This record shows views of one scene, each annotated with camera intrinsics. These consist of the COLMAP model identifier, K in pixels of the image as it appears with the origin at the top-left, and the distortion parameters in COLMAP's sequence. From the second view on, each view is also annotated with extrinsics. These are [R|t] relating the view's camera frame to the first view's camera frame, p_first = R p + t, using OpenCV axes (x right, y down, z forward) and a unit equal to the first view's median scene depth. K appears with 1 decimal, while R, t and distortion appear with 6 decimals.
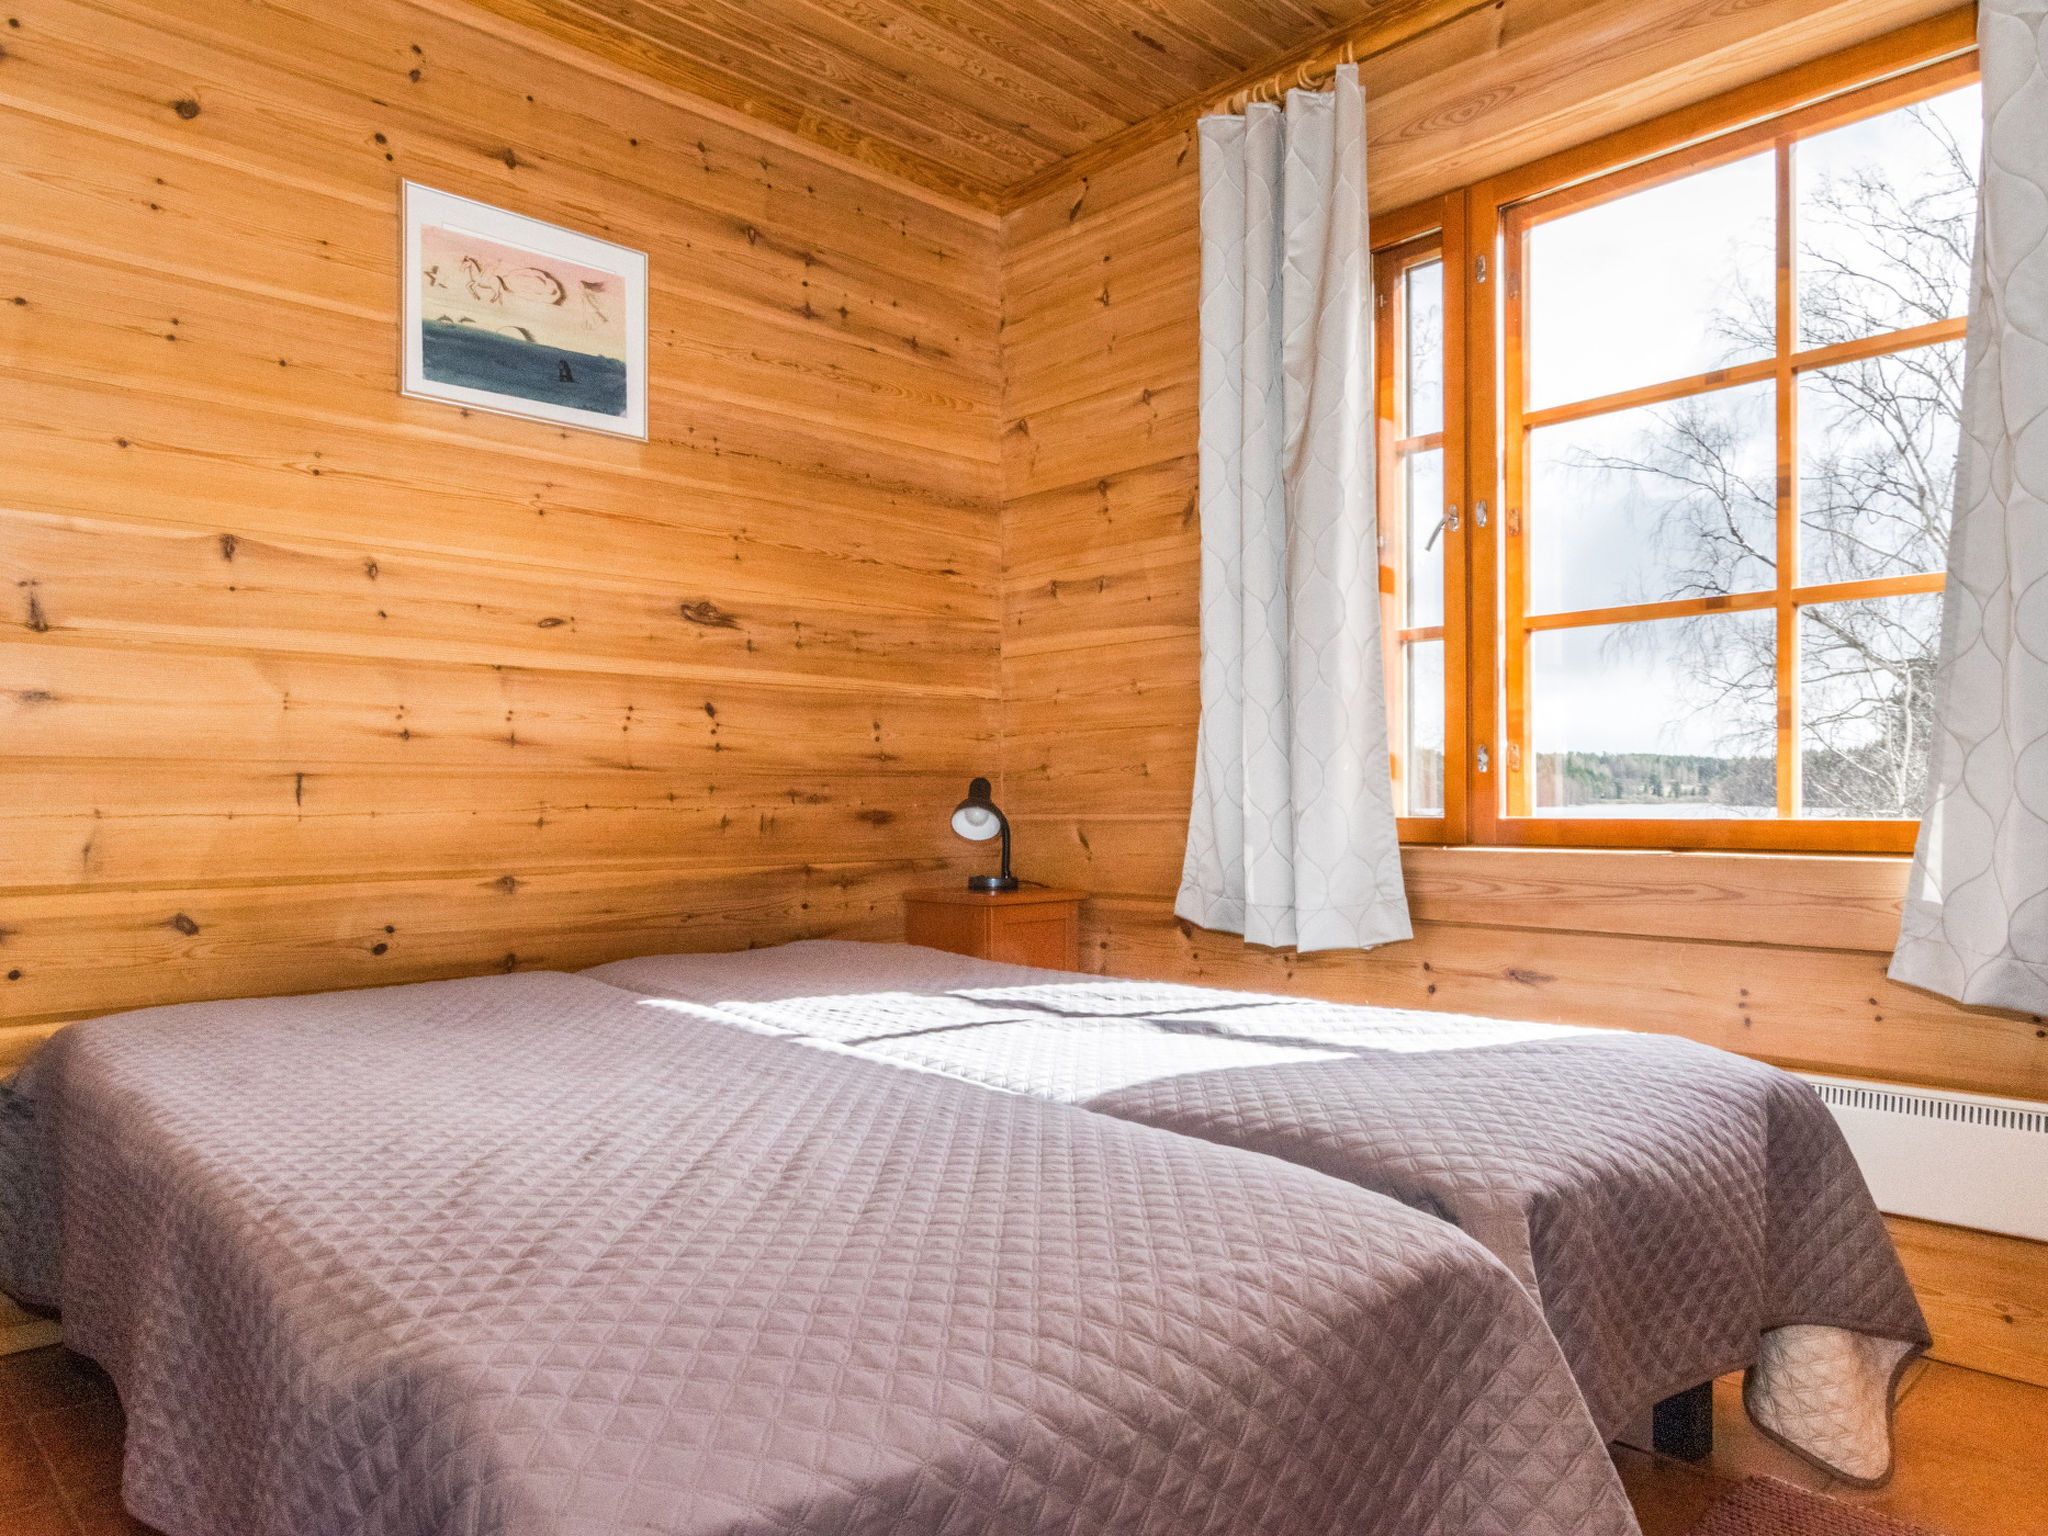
lens RADIAL K [[1340.5, 0, 1025.4], [0, 1340.5, 813.4], [0, 0, 1]] dist [-0.004381, 0.001035]
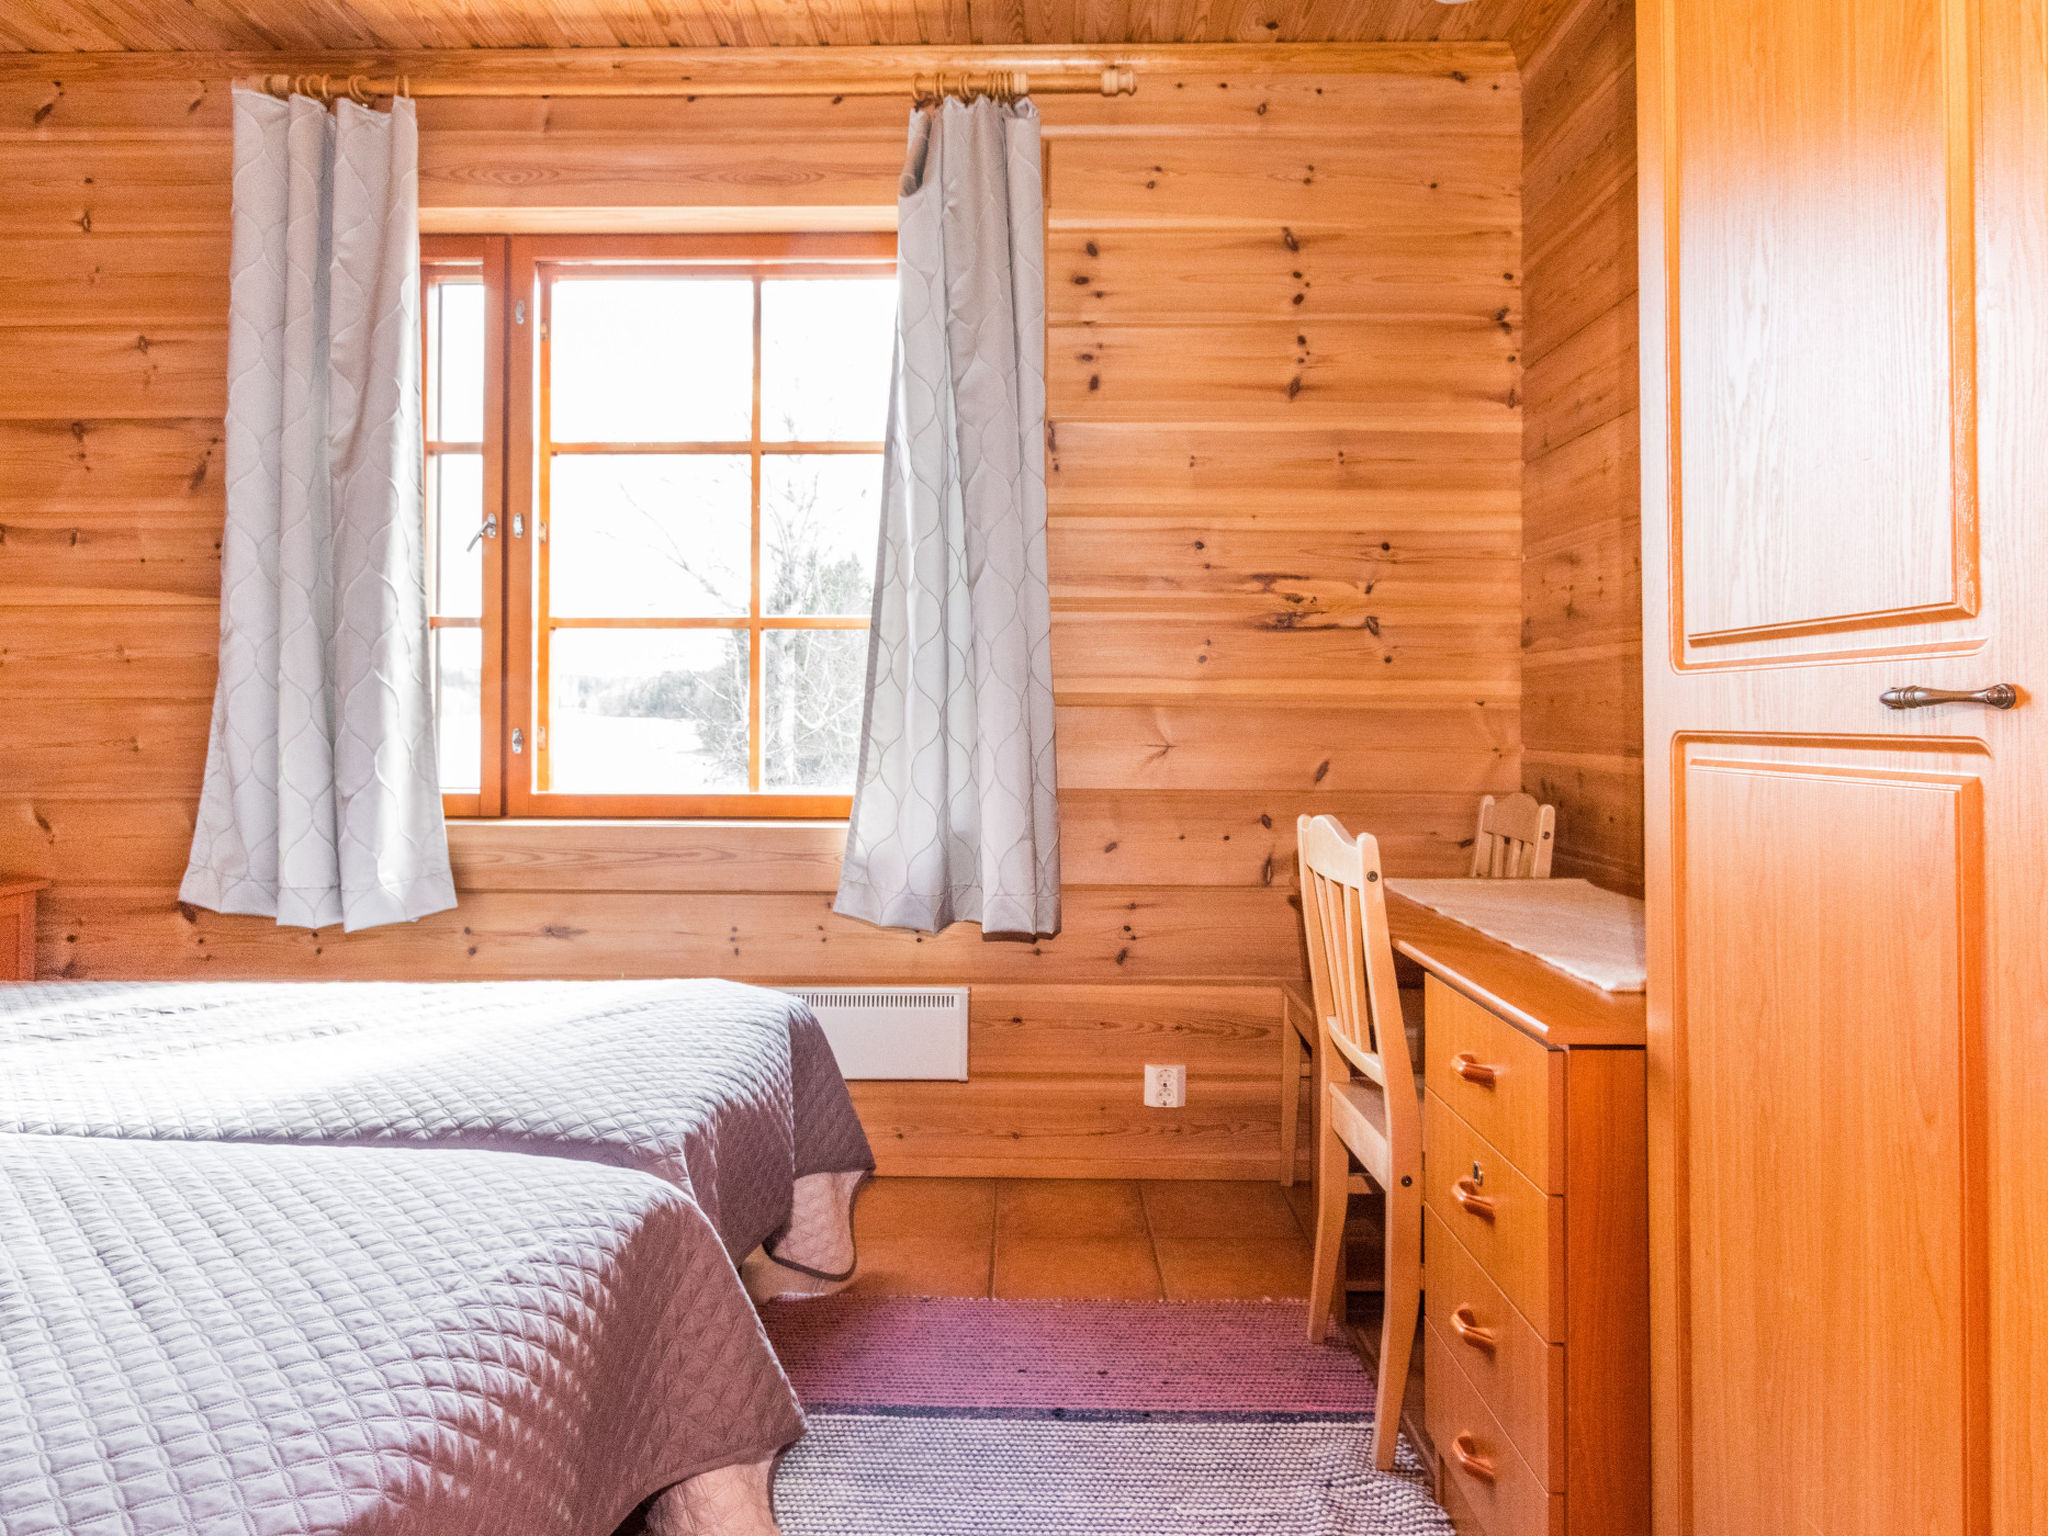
lens RADIAL K [[1252.0, 0, 1021.1], [0, 1252.0, 739.4], [0, 0, 1]] dist [0.001726, -0.000578]
pose [[0.705696, -0.001638, 0.708513, -0.113812], [0.000493, 0.999998, 0.001822, -0.046880], [-0.708514, -0.000937, 0.705696, -0.049773]]
